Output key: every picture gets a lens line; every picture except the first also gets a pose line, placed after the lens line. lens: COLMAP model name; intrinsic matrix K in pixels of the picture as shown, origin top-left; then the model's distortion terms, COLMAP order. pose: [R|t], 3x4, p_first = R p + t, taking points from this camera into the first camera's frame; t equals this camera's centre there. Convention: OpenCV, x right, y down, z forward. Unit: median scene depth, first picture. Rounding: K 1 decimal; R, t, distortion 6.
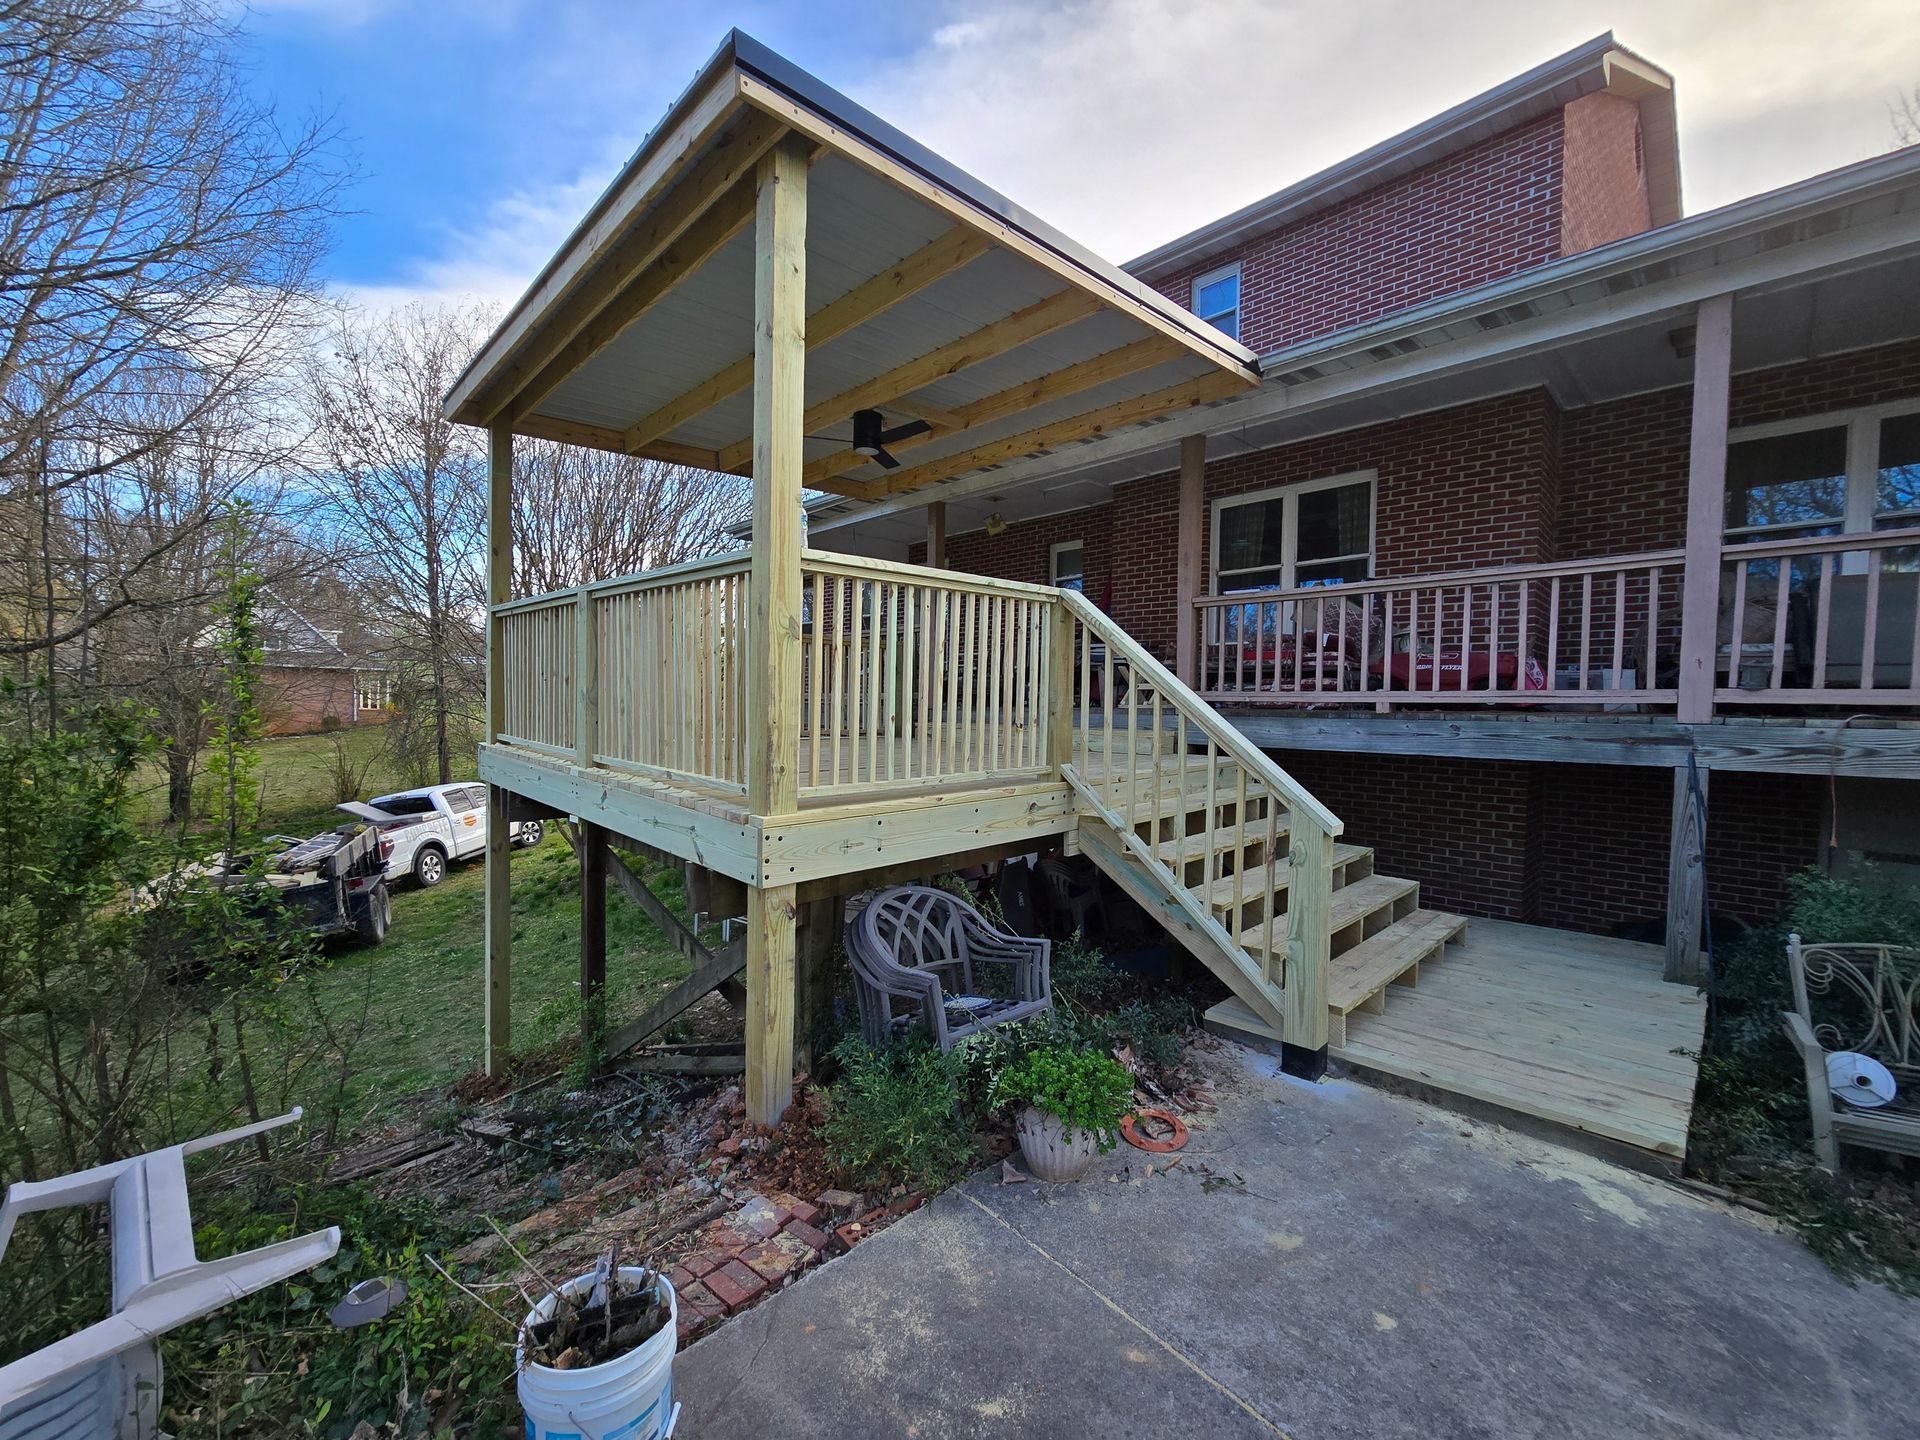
lens RADIAL K [[773.1, 0, 947.3], [0, 773.1, 723.9], [0, 0, 1]] dist [-0.006690, 0.000591]
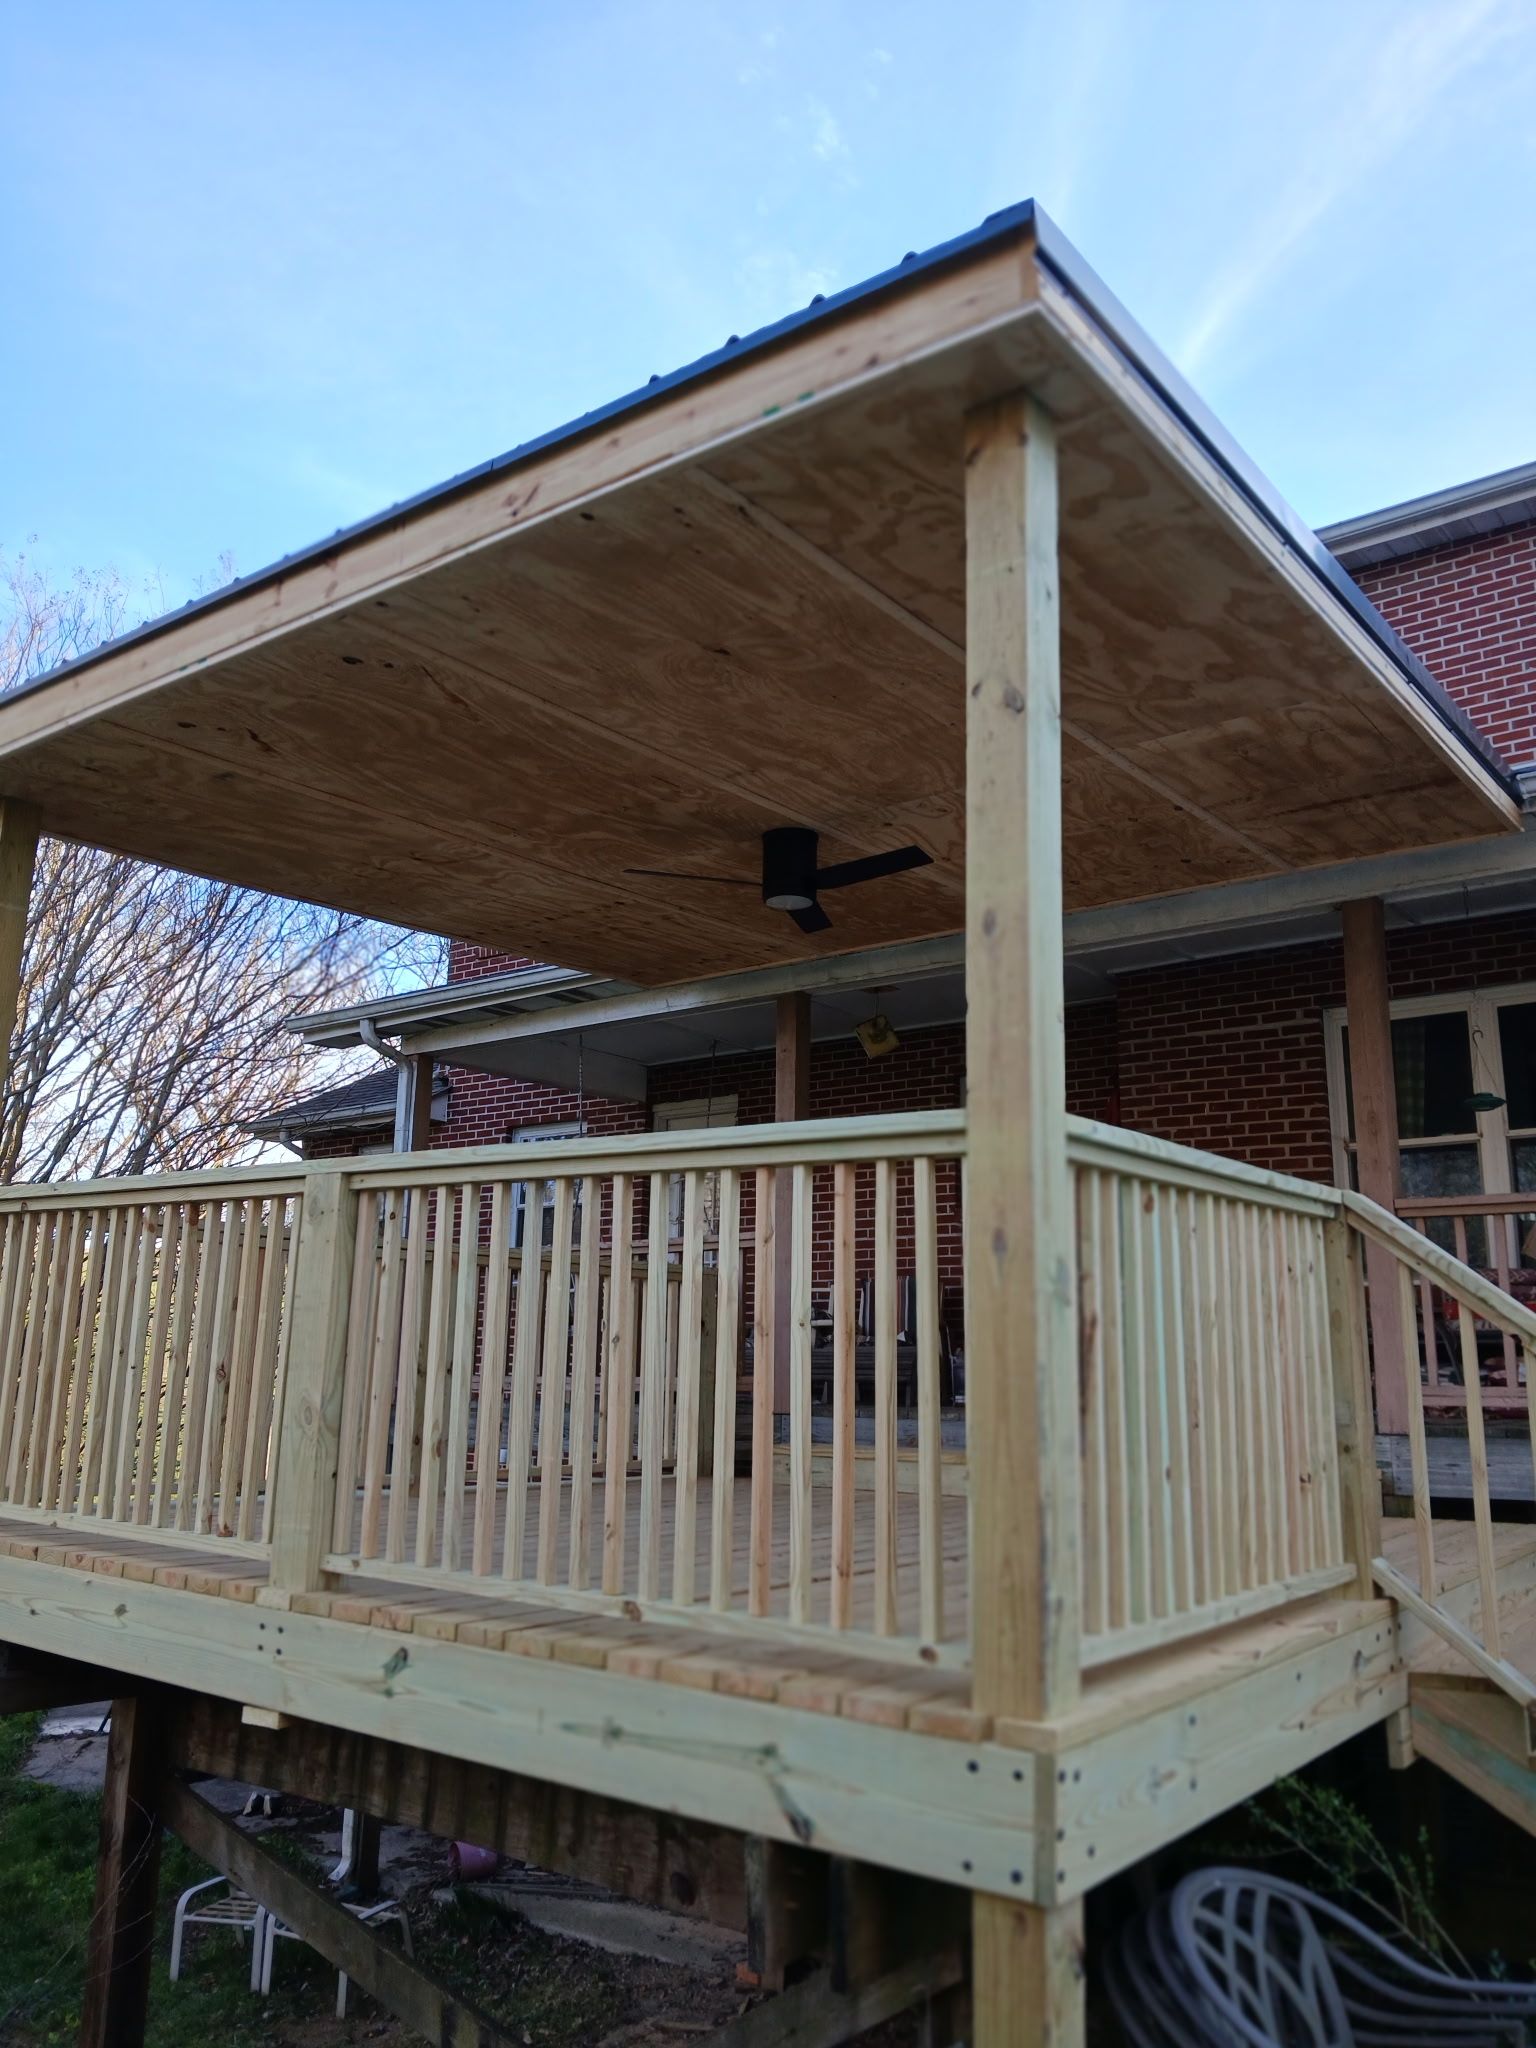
lens RADIAL K [[1559.8, 0, 771.8], [0, 1559.8, 1015.8], [0, 0, 1]] dist [0.005616, -0.020382]
pose [[0.987605, 0.033033, 0.153444, -0.385611], [0.006839, 0.967619, -0.252322, -0.031838], [-0.156810, 0.250244, 0.955400, 0.062198]]
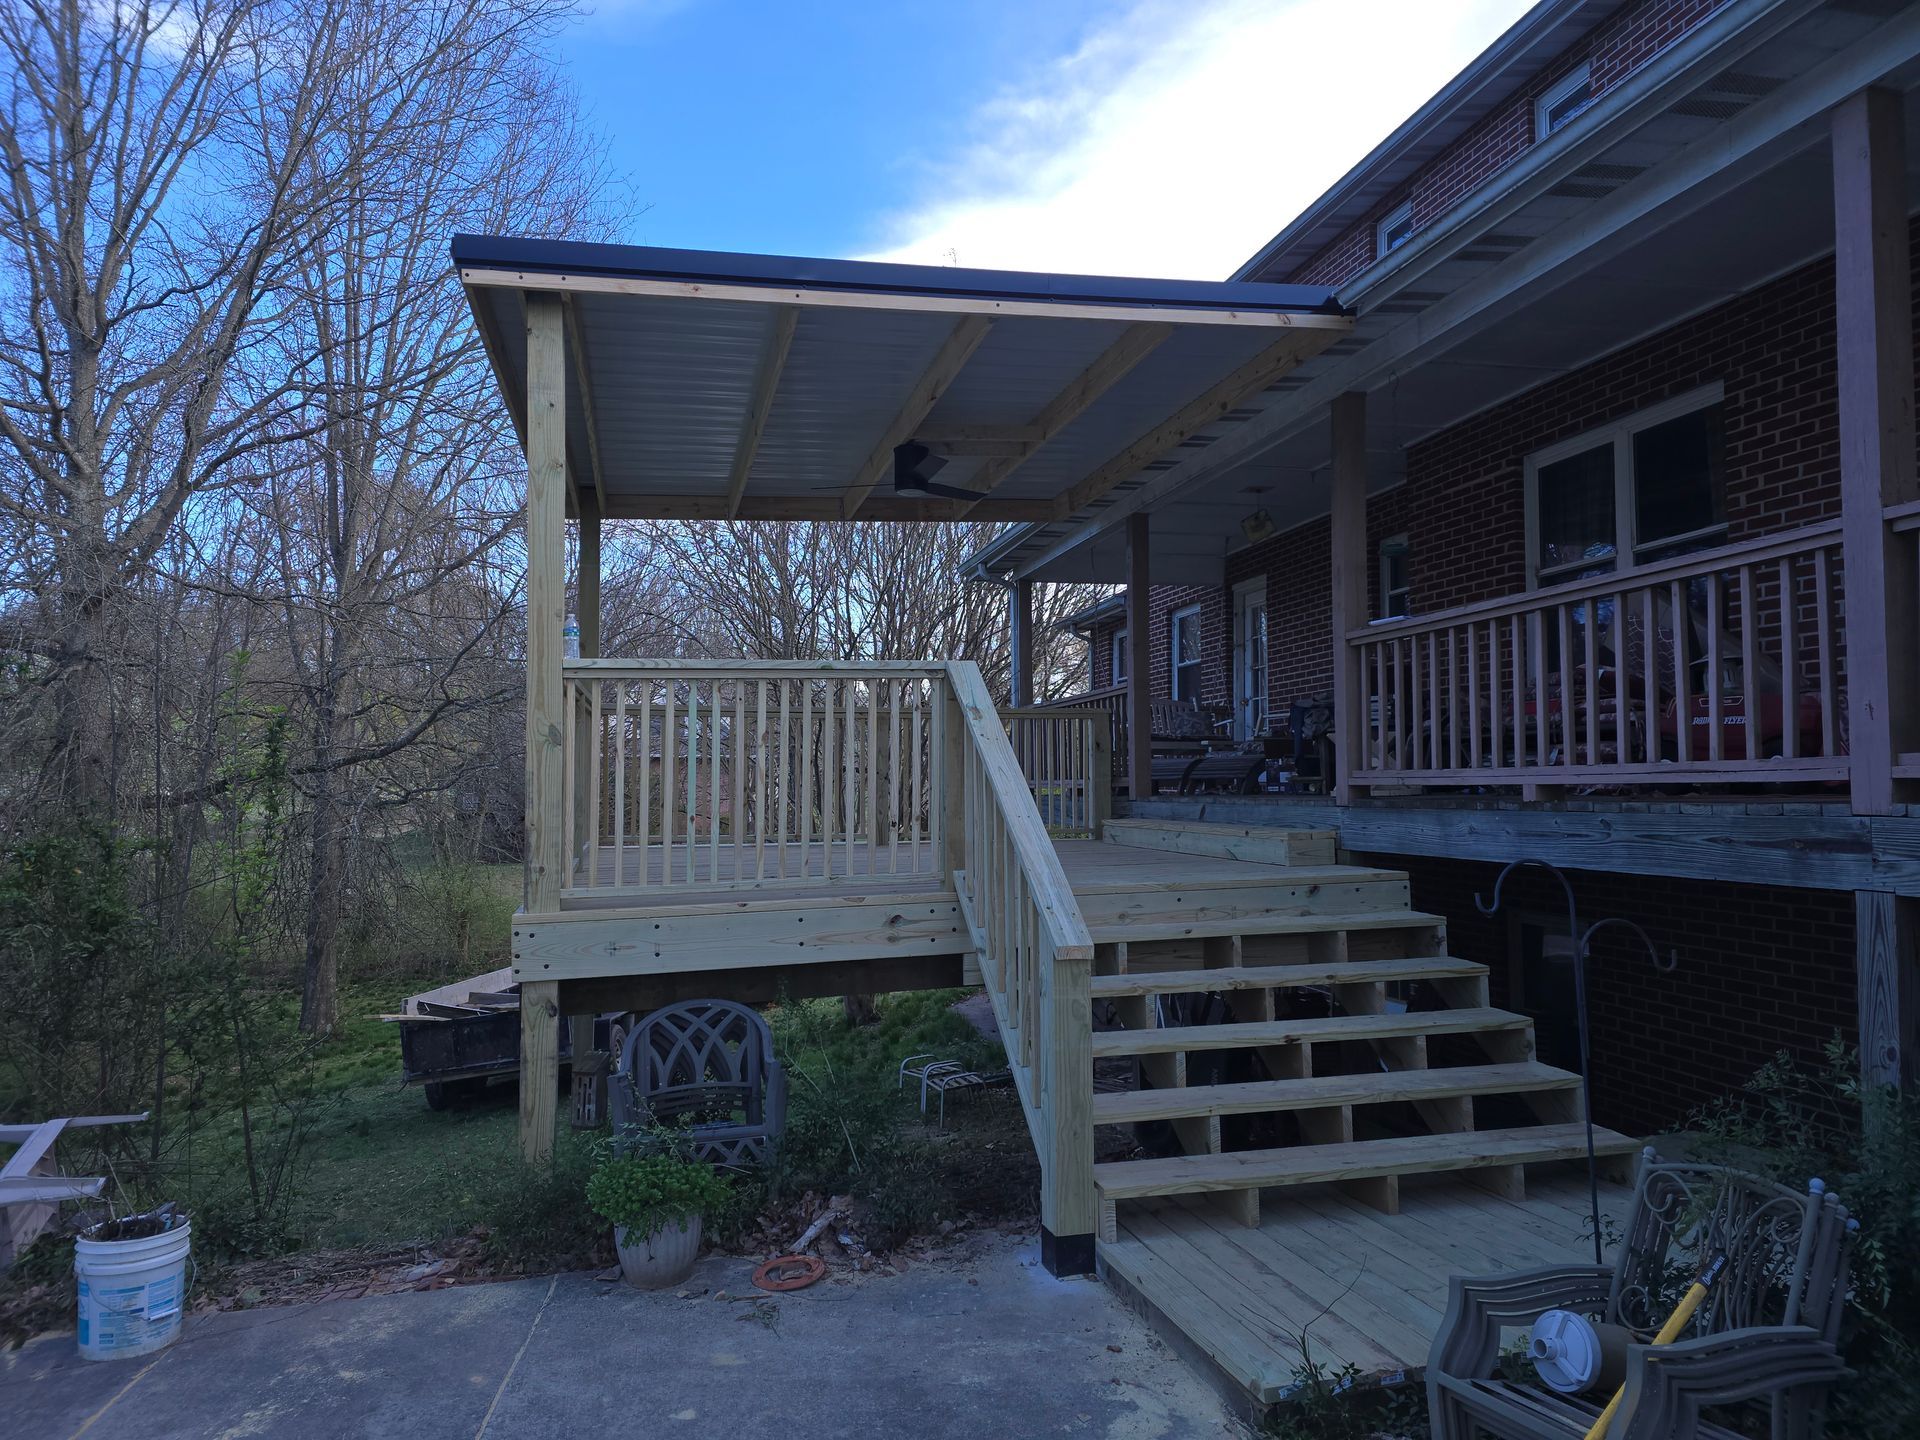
lens RADIAL K [[1242.3, 0, 963.5], [0, 1242.3, 721.1], [0, 0, 1]] dist [0.036466, -0.009358]
pose [[0.872611, -0.047536, -0.486098, 0.829252], [0.008355, 0.996560, -0.082456, 0.001769], [0.488345, 0.067891, 0.870006, -0.156382]]
